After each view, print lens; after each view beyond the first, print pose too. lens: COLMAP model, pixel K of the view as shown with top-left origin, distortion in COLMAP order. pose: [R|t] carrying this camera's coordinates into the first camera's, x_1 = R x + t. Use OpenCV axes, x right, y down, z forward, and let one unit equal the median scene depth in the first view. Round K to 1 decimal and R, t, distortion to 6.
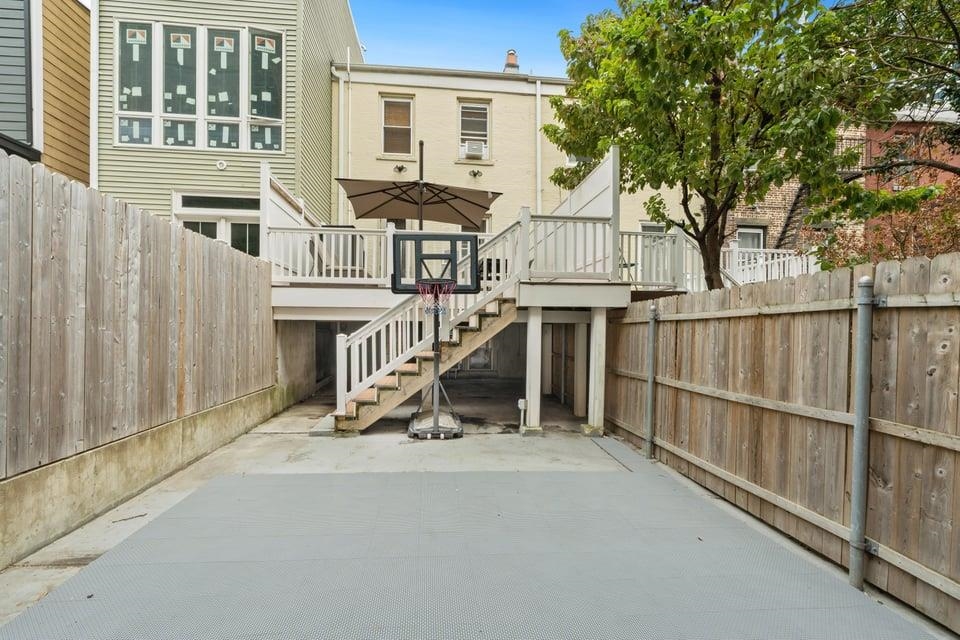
lens RADIAL K [[432.3, 0, 481.2], [0, 432.3, 324.6], [0, 0, 1]] dist [-0.000527, 0.000557]
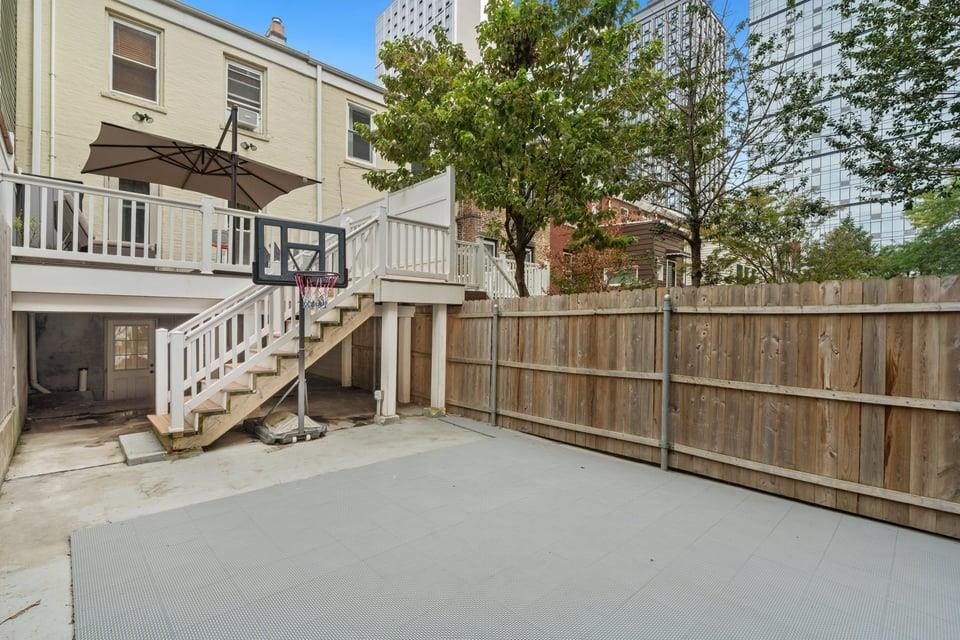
lens RADIAL K [[435.3, 0, 476.8], [0, 435.3, 311.3], [0, 0, 1]] dist [-0.000973, 0.000582]
pose [[0.800109, 0.010702, 0.599759, -0.379282], [-0.005636, 0.999931, -0.010325, -0.009549], [-0.599828, 0.004881, 0.800114, 0.017695]]
